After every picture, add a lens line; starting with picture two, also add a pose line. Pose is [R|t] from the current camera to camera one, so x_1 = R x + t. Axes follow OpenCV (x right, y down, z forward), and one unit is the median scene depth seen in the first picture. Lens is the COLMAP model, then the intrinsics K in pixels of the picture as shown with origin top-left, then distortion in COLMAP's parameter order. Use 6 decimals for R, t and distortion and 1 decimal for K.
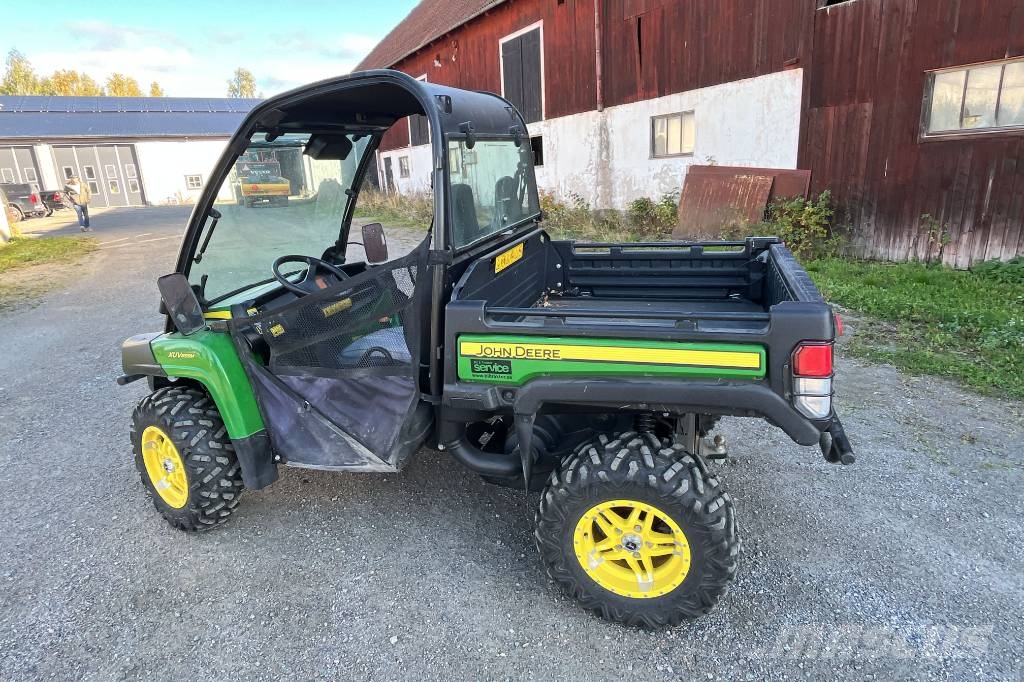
lens RADIAL K [[578.8, 0, 516.3], [0, 578.8, 336.8], [0, 0, 1]] dist [-0.002342, -0.003964]
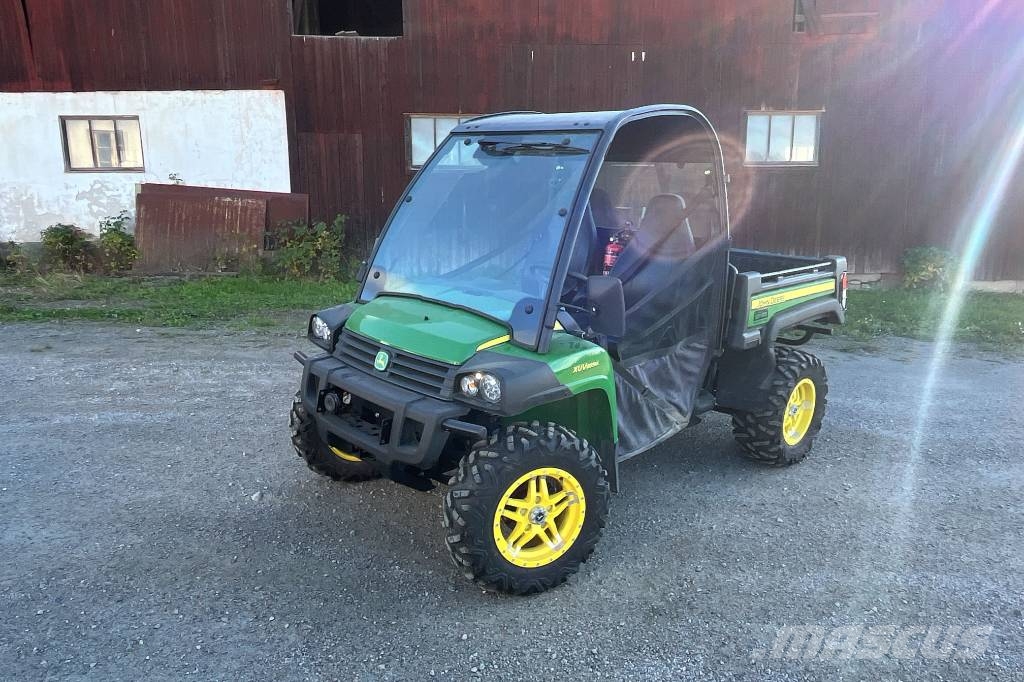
lens RADIAL K [[720.9, 0, 515.8], [0, 720.9, 339.4], [0, 0, 1]] dist [-0.005497, 0.000320]
pose [[0.476742, -0.141070, 0.867650, -0.339672], [0.215340, 0.975707, 0.040317, -0.016720], [-0.852259, 0.167619, 0.495539, 0.108029]]
